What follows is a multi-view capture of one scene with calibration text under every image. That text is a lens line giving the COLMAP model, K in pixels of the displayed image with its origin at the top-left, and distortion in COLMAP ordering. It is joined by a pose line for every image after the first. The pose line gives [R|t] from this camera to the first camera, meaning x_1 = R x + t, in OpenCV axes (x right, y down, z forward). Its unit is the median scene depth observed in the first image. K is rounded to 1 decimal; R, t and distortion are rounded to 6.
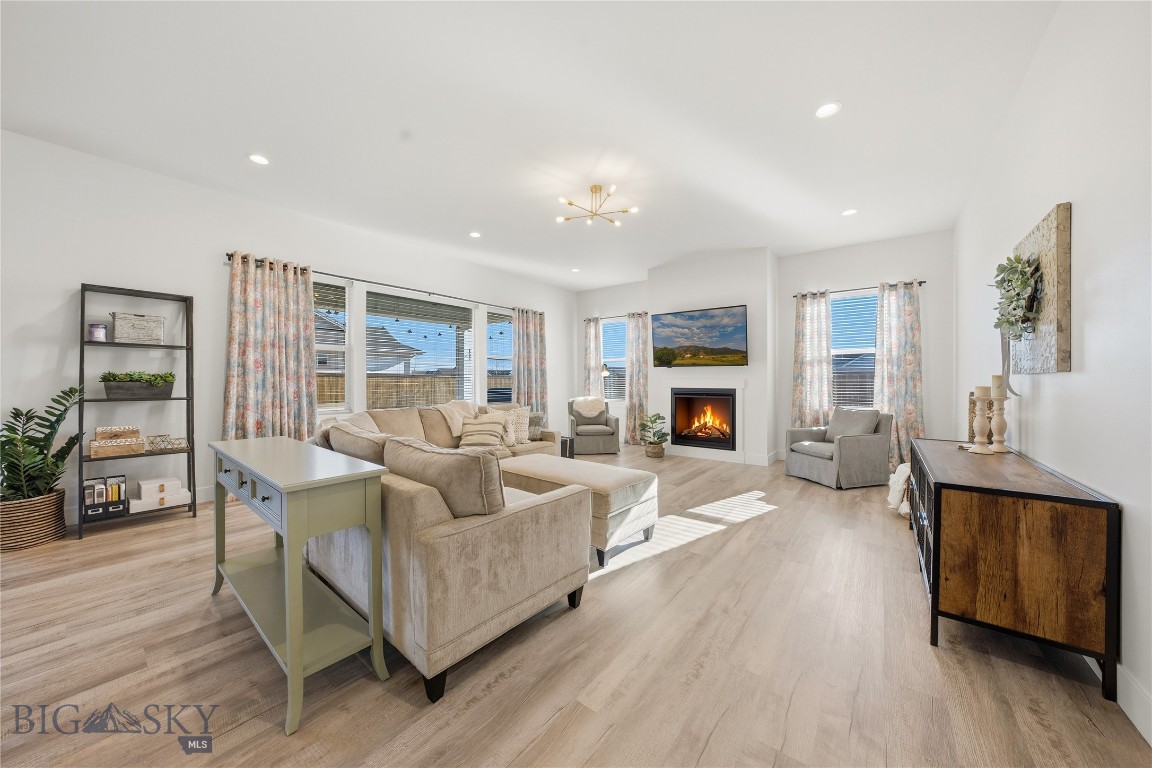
lens RADIAL K [[391.6, 0, 576.0], [0, 391.6, 384.0], [0, 0, 1]] dist [-0.022102, 0.000074]
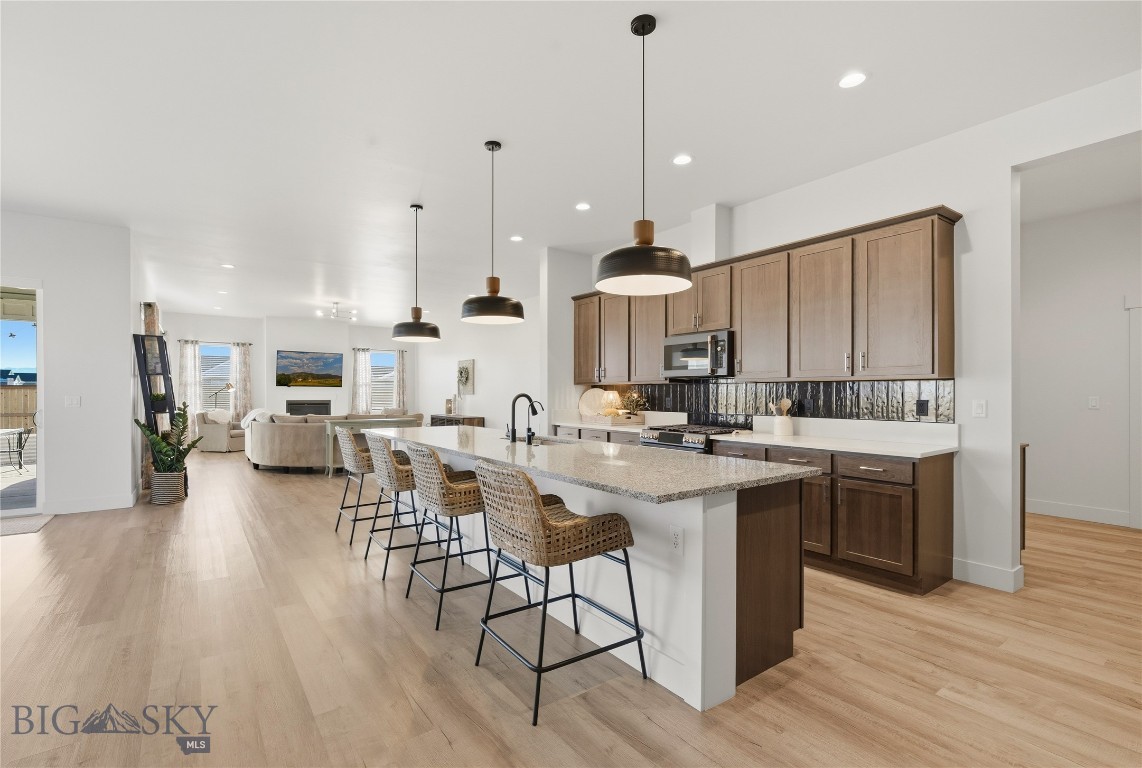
lens RADIAL K [[521.0, 0, 532.1], [0, 521.0, 388.7], [0, 0, 1]] dist [0.001643, 0.000433]
pose [[0.307491, 0.004637, 0.951540, -1.235556], [0.004474, 0.999970, -0.006319, -0.016917], [-0.951540, 0.006200, 0.307461, -0.448454]]
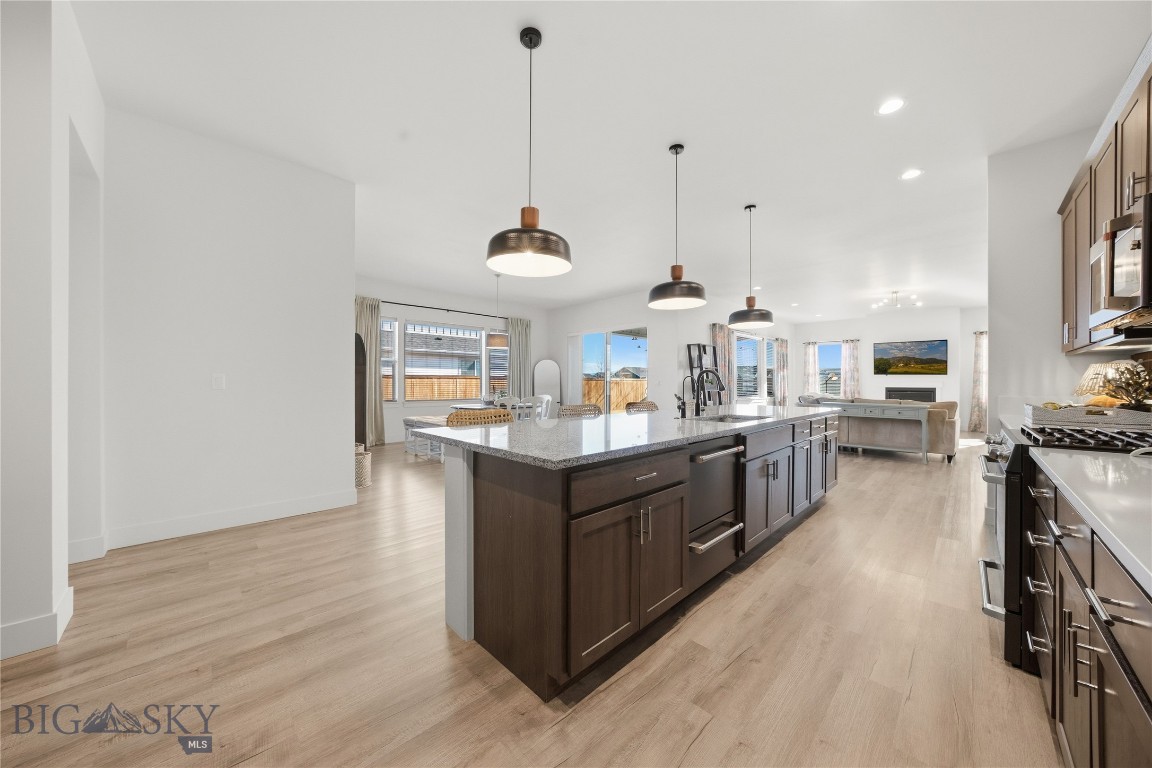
lens RADIAL K [[391.6, 0, 576.0], [0, 391.6, 384.0], [0, 0, 1]] dist [-0.022102, 0.000074]
pose [[0.991258, 0.002155, -0.131923, -0.767300], [-0.002459, 0.999995, -0.002135, 0.002504], [0.131917, 0.002440, 0.991258, -0.720197]]
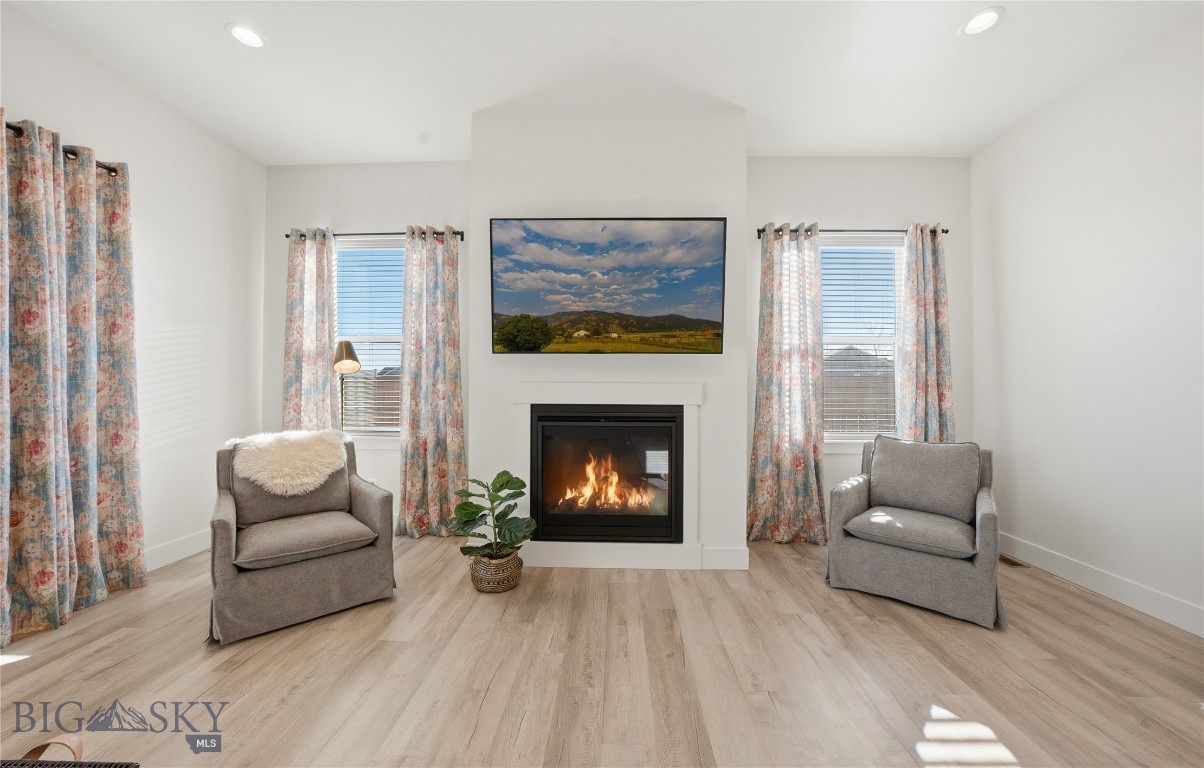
lens RADIAL K [[426.9, 0, 602.0], [0, 426.9, 384.0], [0, 0, 1]] dist [-0.021700, 0.000100]
pose [[0.805206, 0.008998, 0.592927, 0.031907], [-0.003673, 0.999941, -0.010187, -0.007512], [-0.592984, 0.006025, 0.805192, 0.541505]]
